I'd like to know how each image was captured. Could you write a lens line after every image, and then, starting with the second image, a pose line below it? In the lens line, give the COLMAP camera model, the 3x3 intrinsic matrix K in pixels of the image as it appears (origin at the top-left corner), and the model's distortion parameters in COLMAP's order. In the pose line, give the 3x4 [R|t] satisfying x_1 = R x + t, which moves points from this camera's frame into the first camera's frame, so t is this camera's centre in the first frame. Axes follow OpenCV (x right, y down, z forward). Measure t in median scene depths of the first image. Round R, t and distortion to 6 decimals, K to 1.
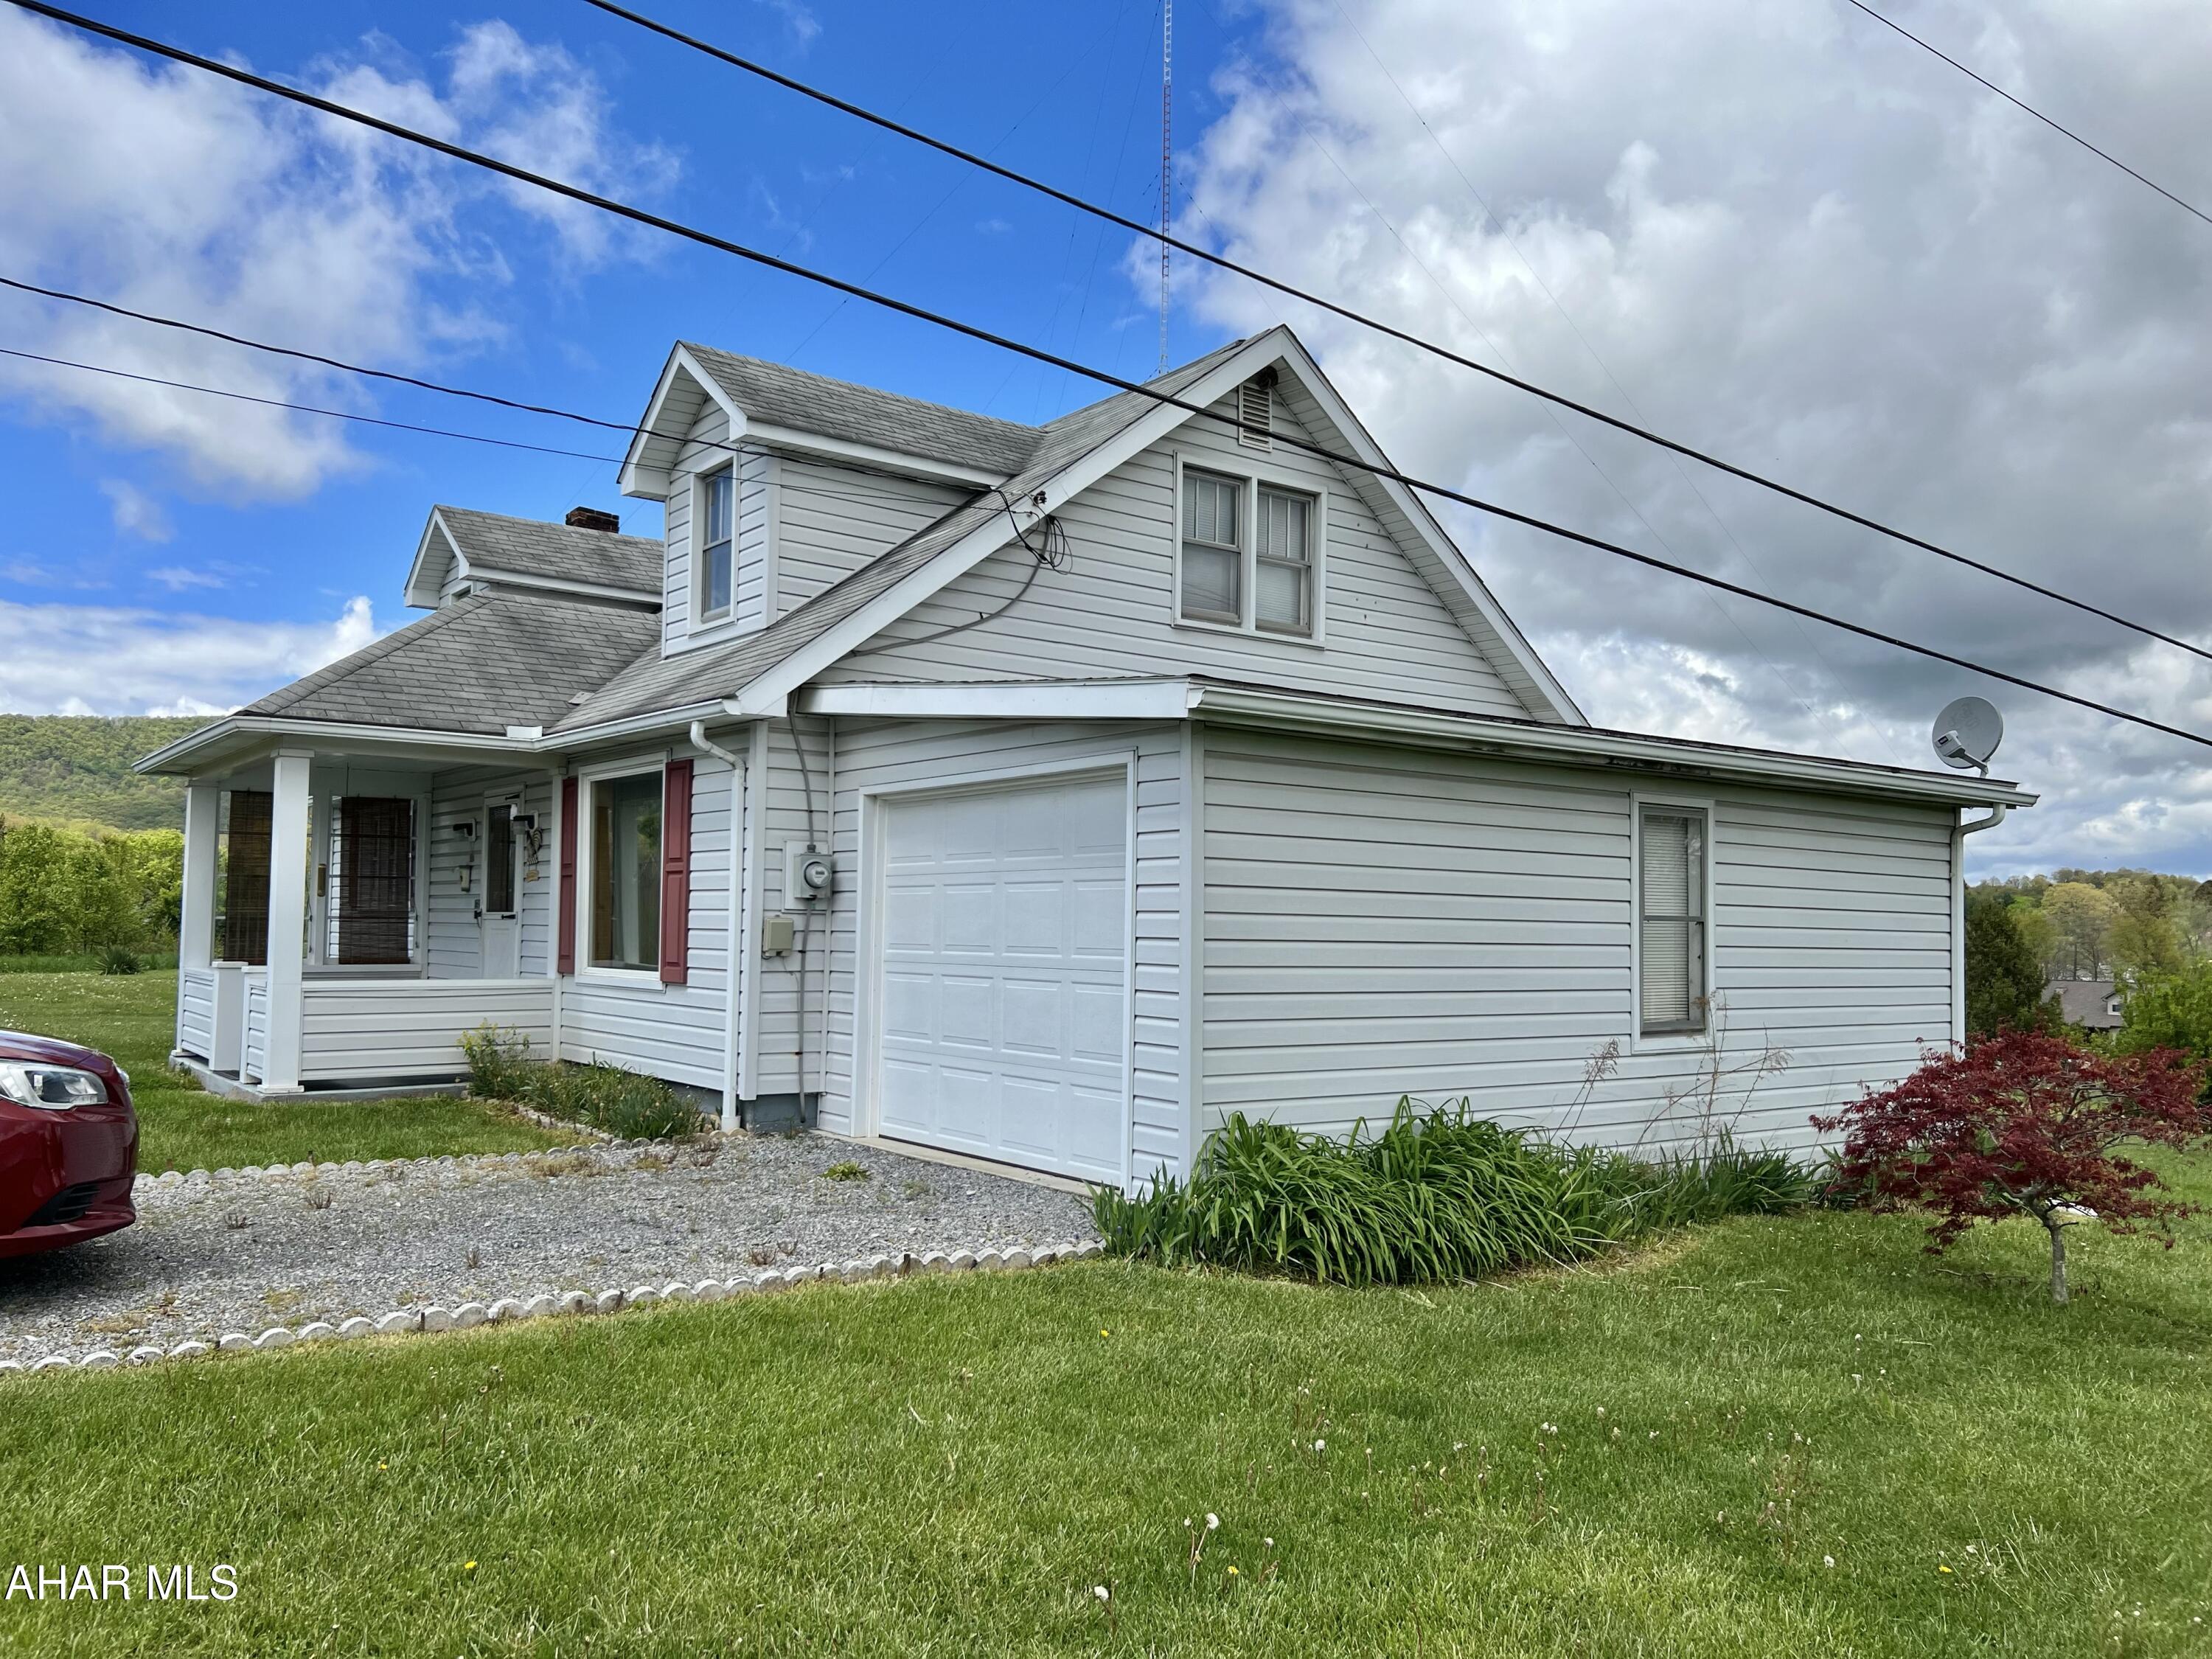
lens RADIAL K [[1684.0, 0, 1100.4], [0, 1684.0, 835.4], [0, 0, 1]] dist [0.052834, -0.090547]
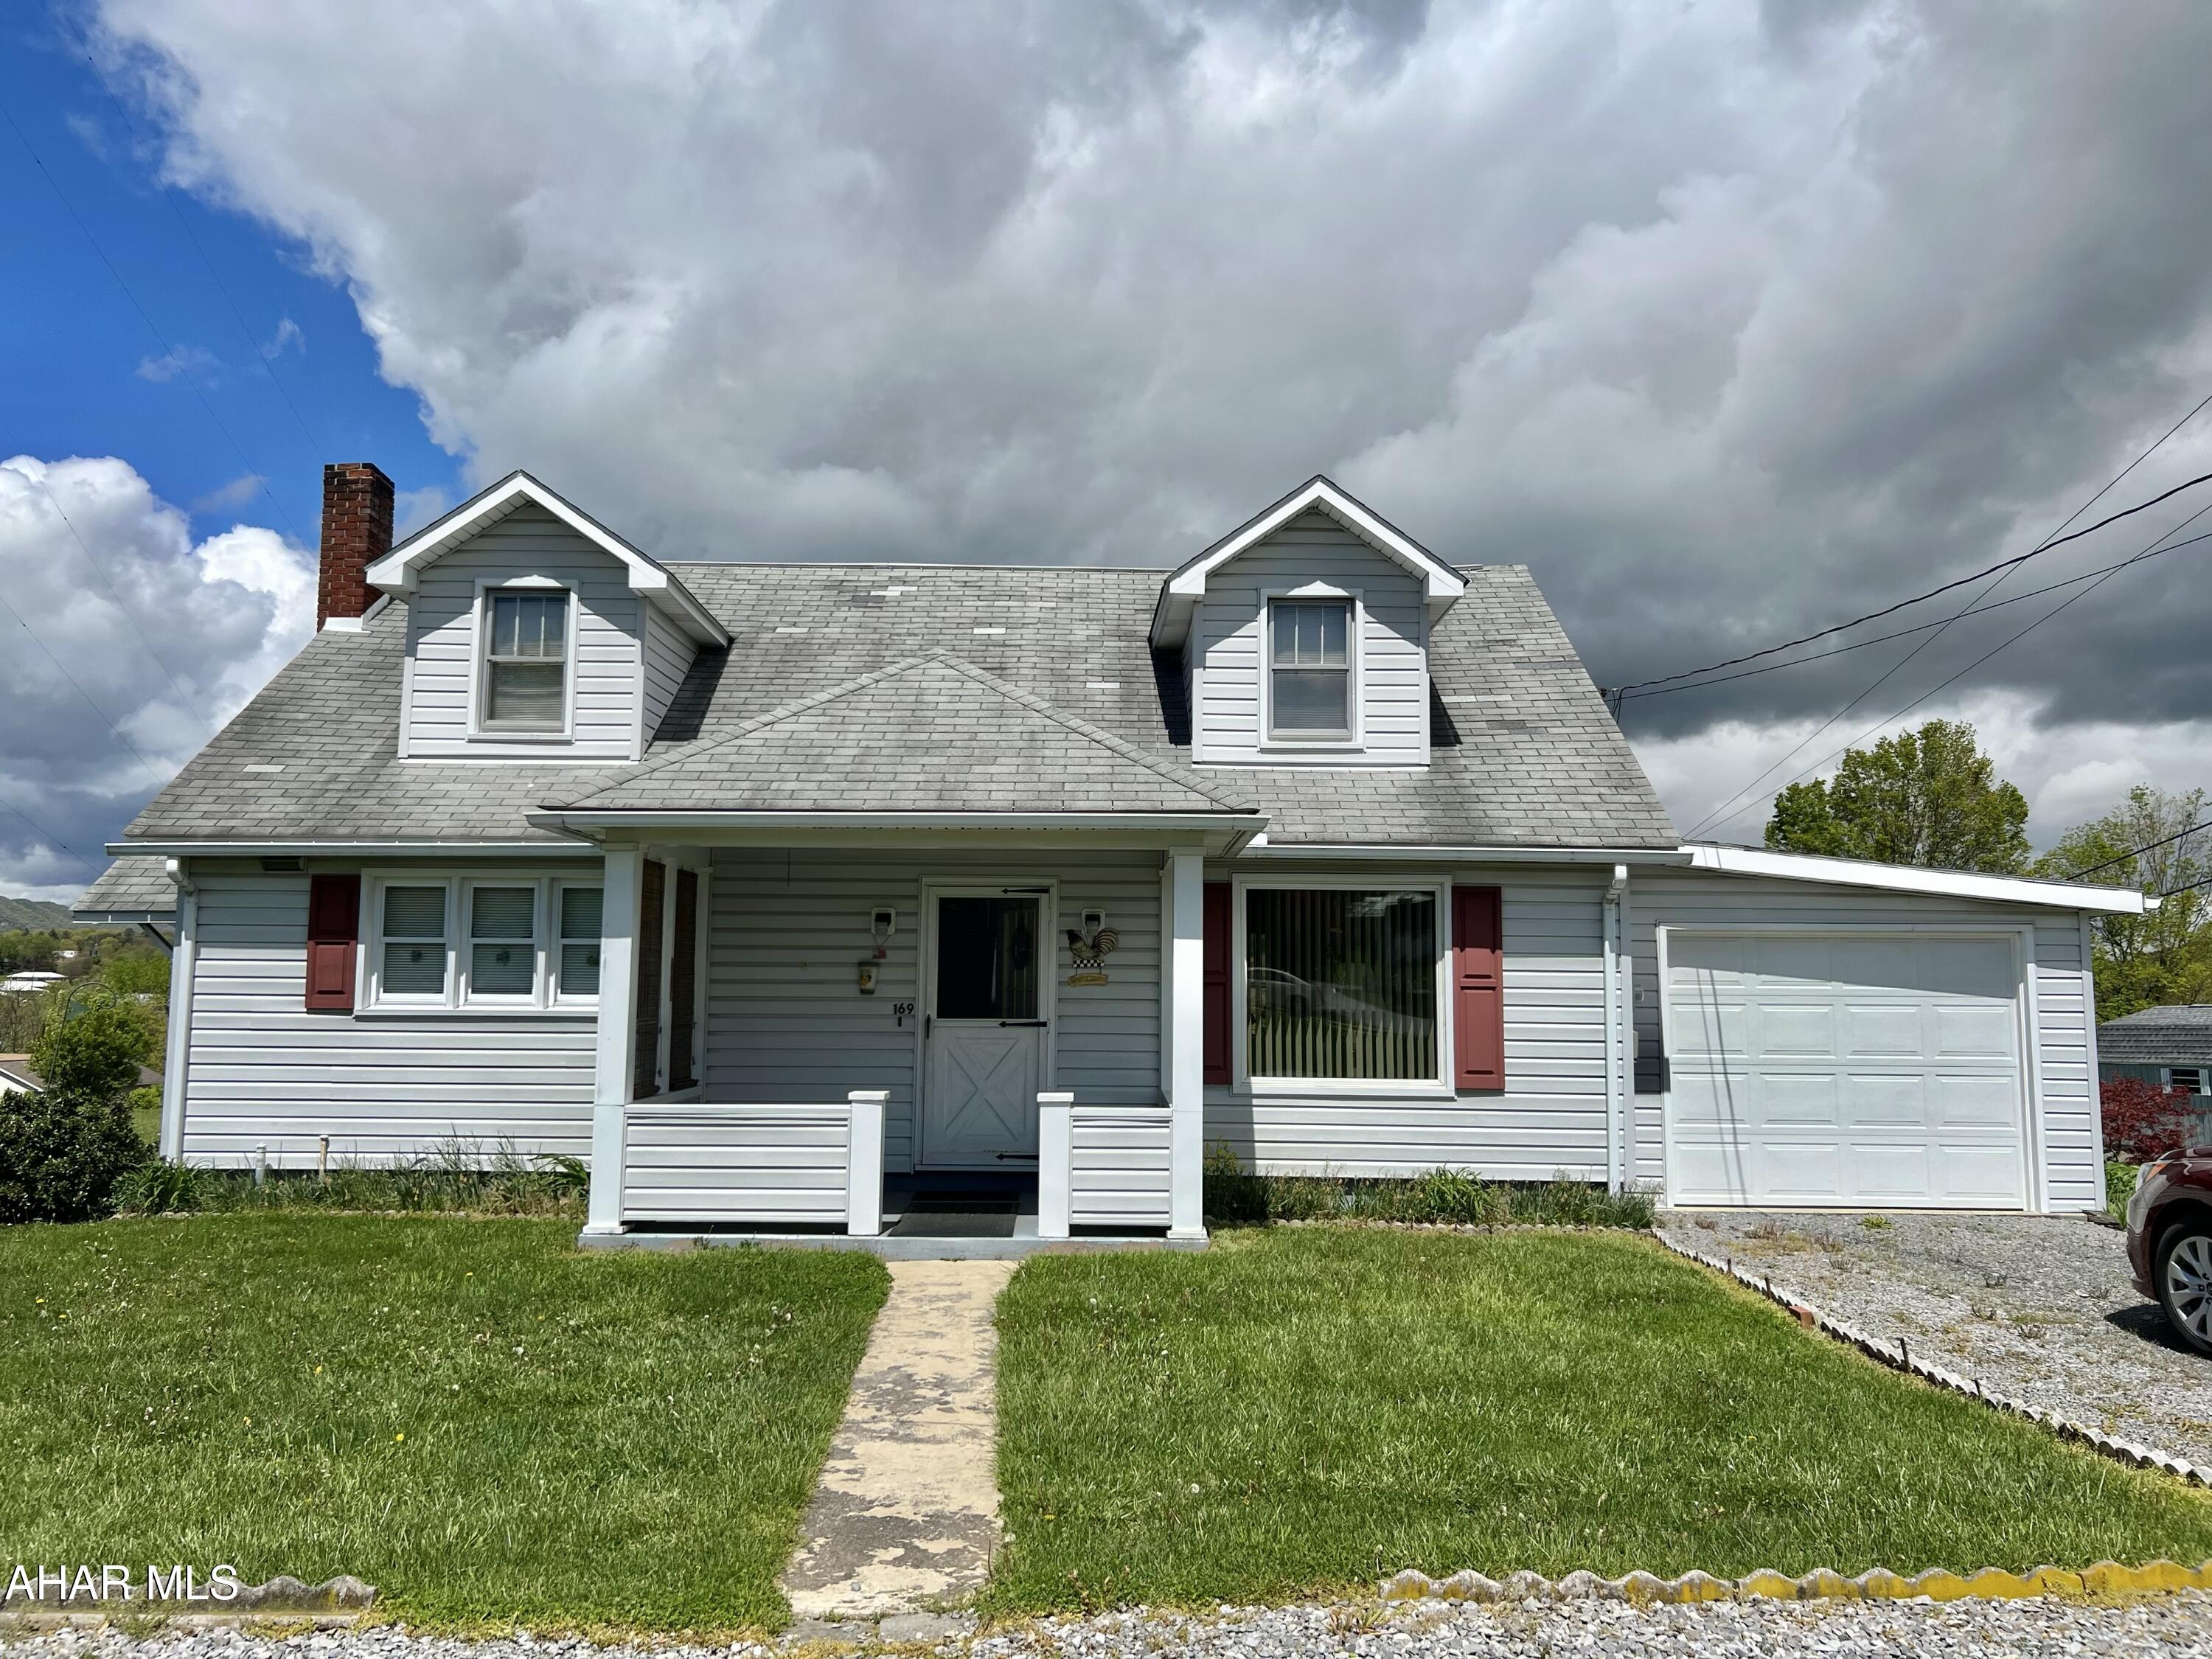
lens RADIAL K [[1684.0, 0, 1100.4], [0, 1684.0, 835.4], [0, 0, 1]] dist [0.052834, -0.090547]
pose [[0.614943, 0.074453, 0.785049, -1.275131], [-0.042586, 0.997216, -0.061216, 0.000598], [-0.787421, 0.004212, 0.616401, 0.516743]]
